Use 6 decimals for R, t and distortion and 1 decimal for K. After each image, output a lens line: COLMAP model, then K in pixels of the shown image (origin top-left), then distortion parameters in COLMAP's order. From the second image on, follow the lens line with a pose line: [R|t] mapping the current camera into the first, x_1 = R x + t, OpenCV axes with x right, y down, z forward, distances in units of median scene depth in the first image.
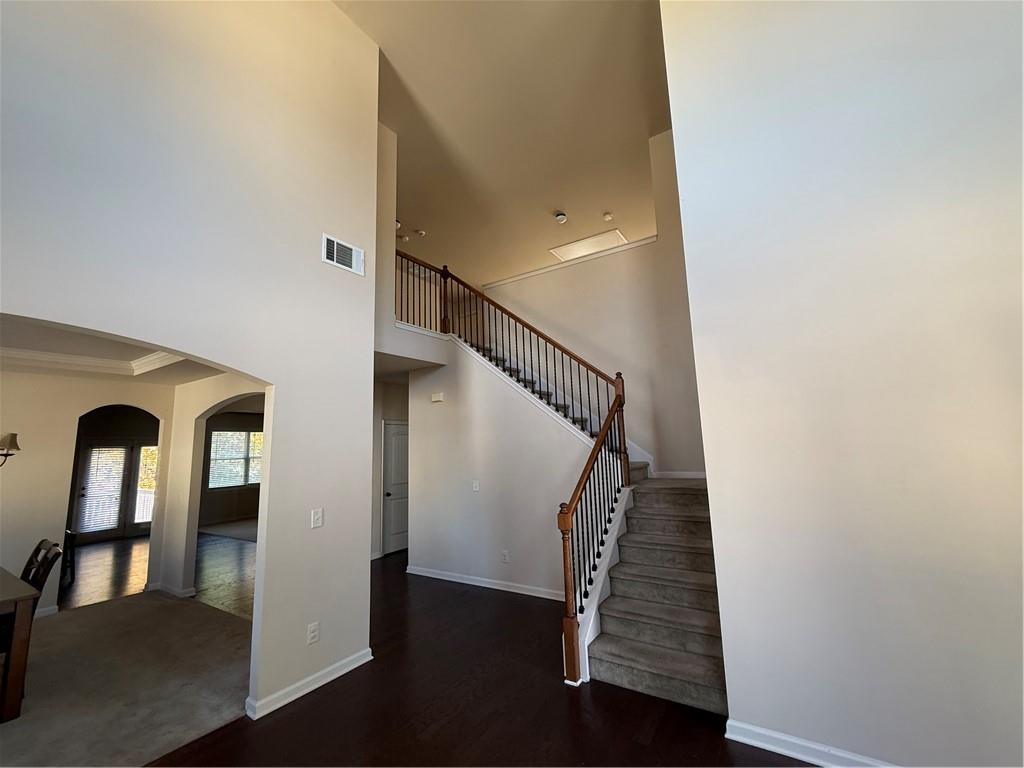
lens RADIAL K [[430.9, 0, 516.2], [0, 430.9, 380.4], [0, 0, 1]] dist [0.001671, 0.000020]
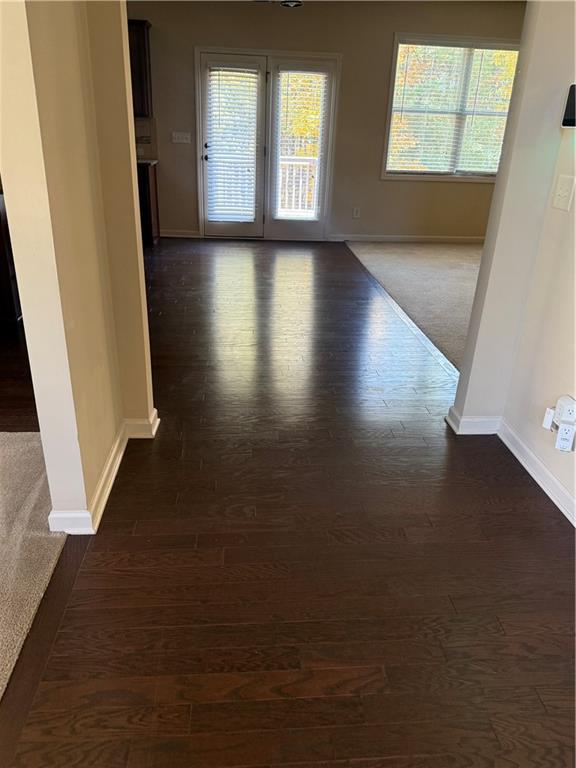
lens RADIAL K [[571.4, 0, 285.1], [0, 571.4, 382.8], [0, 0, 1]] dist [0.065655, -0.085829]
pose [[0.598866, 0.368734, -0.710911, -0.396091], [0.062992, 0.863257, 0.500818, 0.224891], [0.798368, -0.344705, 0.493748, 0.926471]]
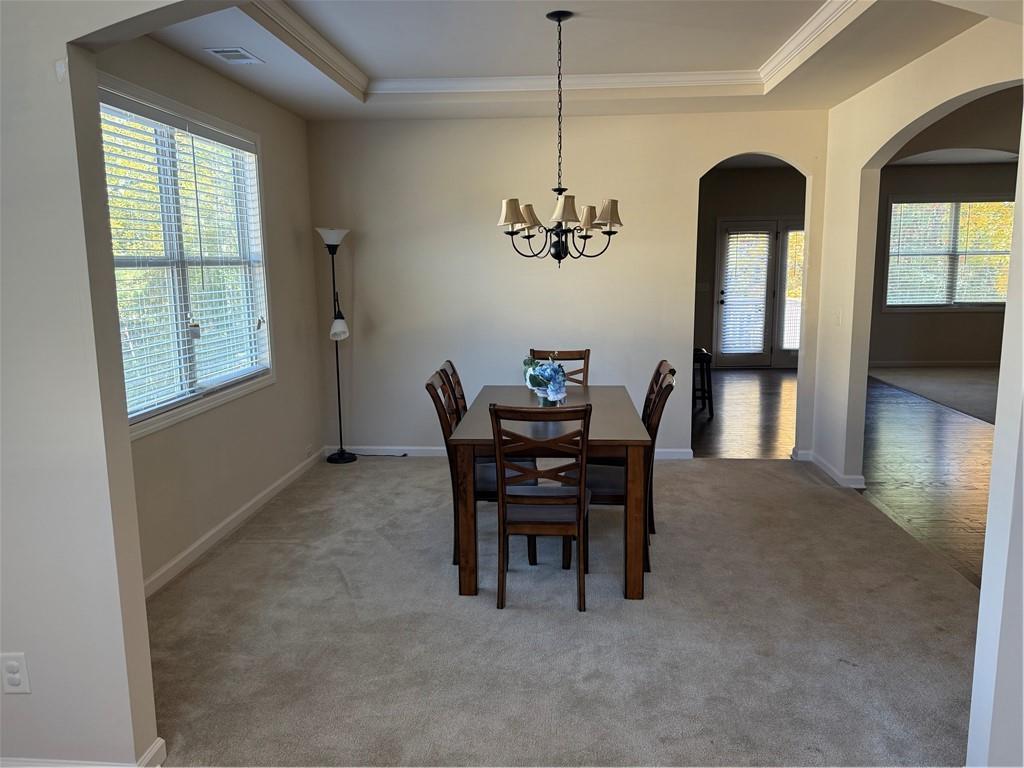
lens RADIAL K [[761.9, 0, 506.9], [0, 761.9, 383.5], [0, 0, 1]] dist [0.065655, -0.085829]
pose [[0.483790, 0.166388, -0.859222, -0.121809], [0.127545, 0.957875, 0.257308, 0.044067], [0.865840, -0.234073, 0.442188, 0.175157]]
